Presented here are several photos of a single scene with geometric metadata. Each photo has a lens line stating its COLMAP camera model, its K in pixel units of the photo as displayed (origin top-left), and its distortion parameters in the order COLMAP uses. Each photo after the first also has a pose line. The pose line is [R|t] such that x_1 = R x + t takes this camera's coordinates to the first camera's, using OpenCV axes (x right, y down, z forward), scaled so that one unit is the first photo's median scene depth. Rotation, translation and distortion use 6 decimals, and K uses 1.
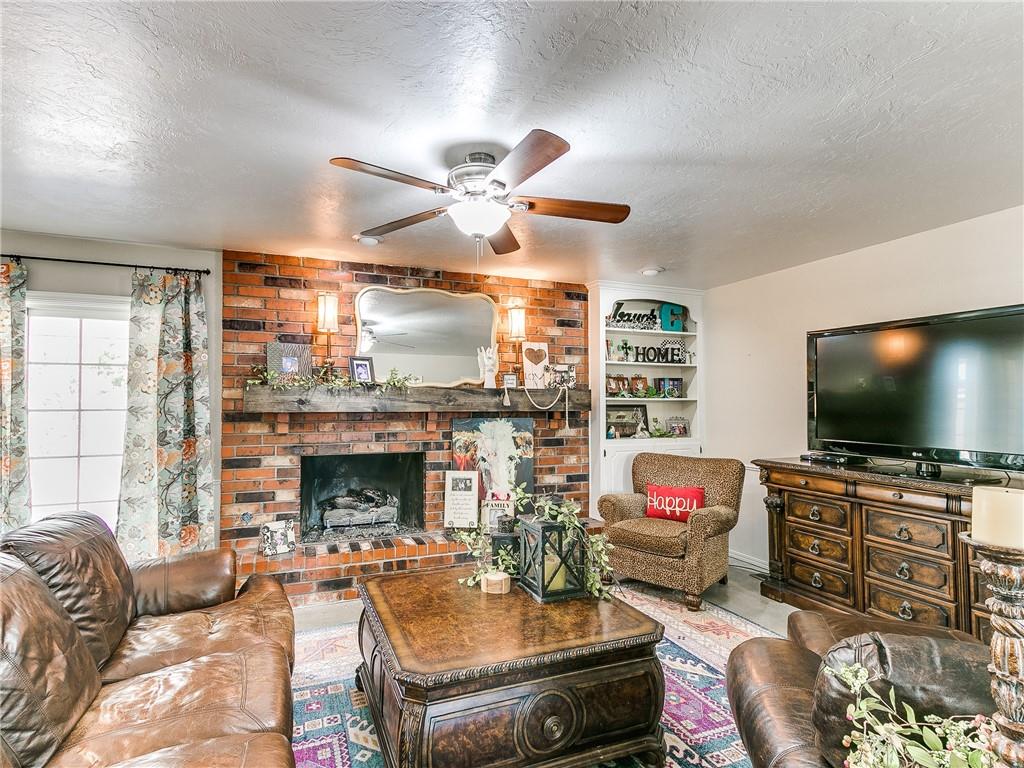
lens RADIAL K [[519.1, 0, 482.8], [0, 519.1, 391.0], [0, 0, 1]] dist [0.016556, -0.000330]
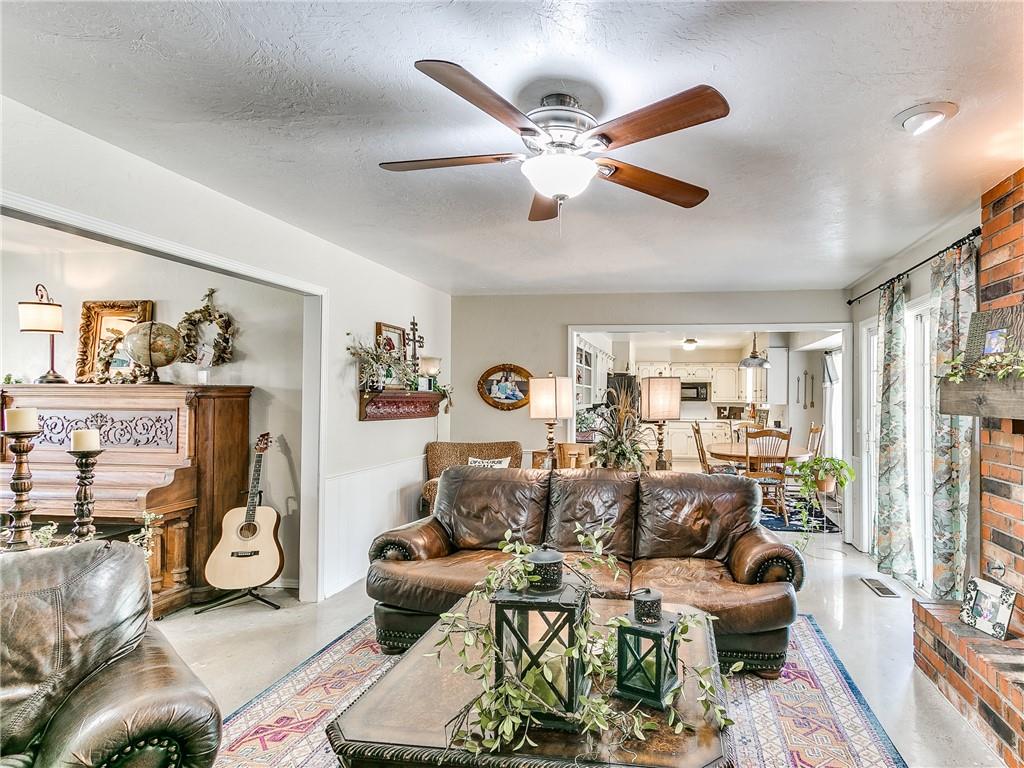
lens RADIAL K [[534.1, 0, 606.4], [0, 534.1, 396.0], [0, 0, 1]] dist [0.019784, 0.000576]
pose [[-0.483105, -0.004831, -0.875549, 0.390500], [0.014999, 0.999792, -0.013792, 0.015642], [0.875434, -0.019795, -0.482932, 0.814033]]
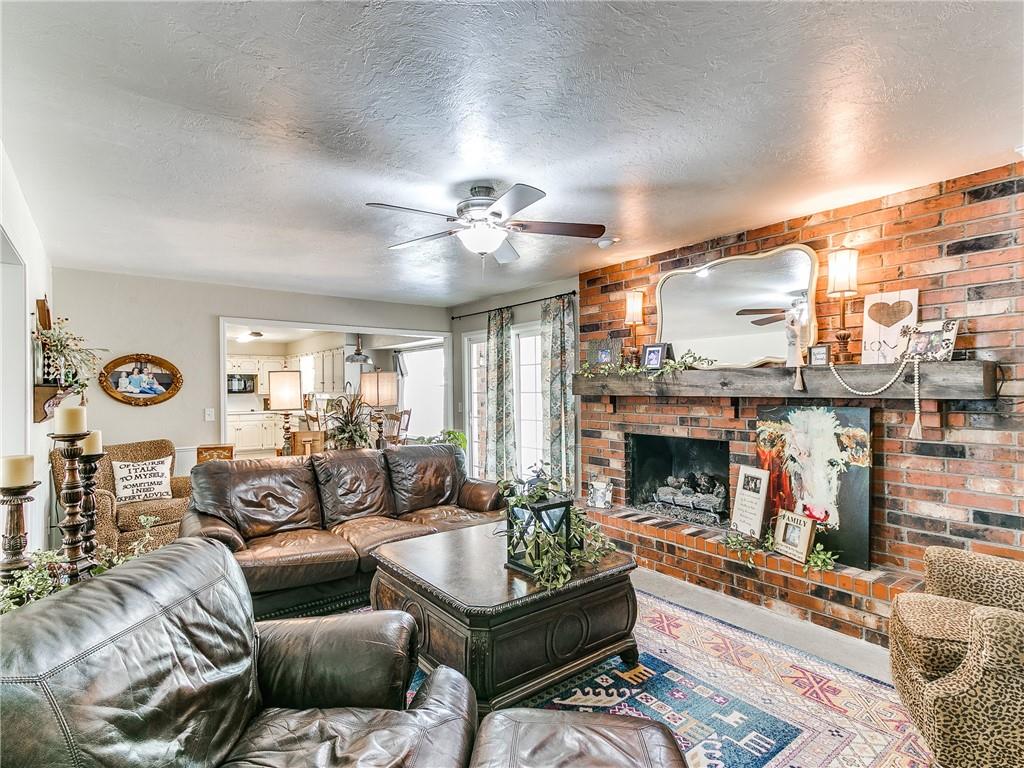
lens RADIAL K [[519.1, 0, 482.8], [0, 519.1, 391.0], [0, 0, 1]] dist [0.016556, -0.000330]
pose [[0.255026, 0.003324, -0.966929, 0.663404], [0.032572, 0.999397, 0.012027, 0.005971], [0.966385, -0.034562, 0.254764, 0.371670]]
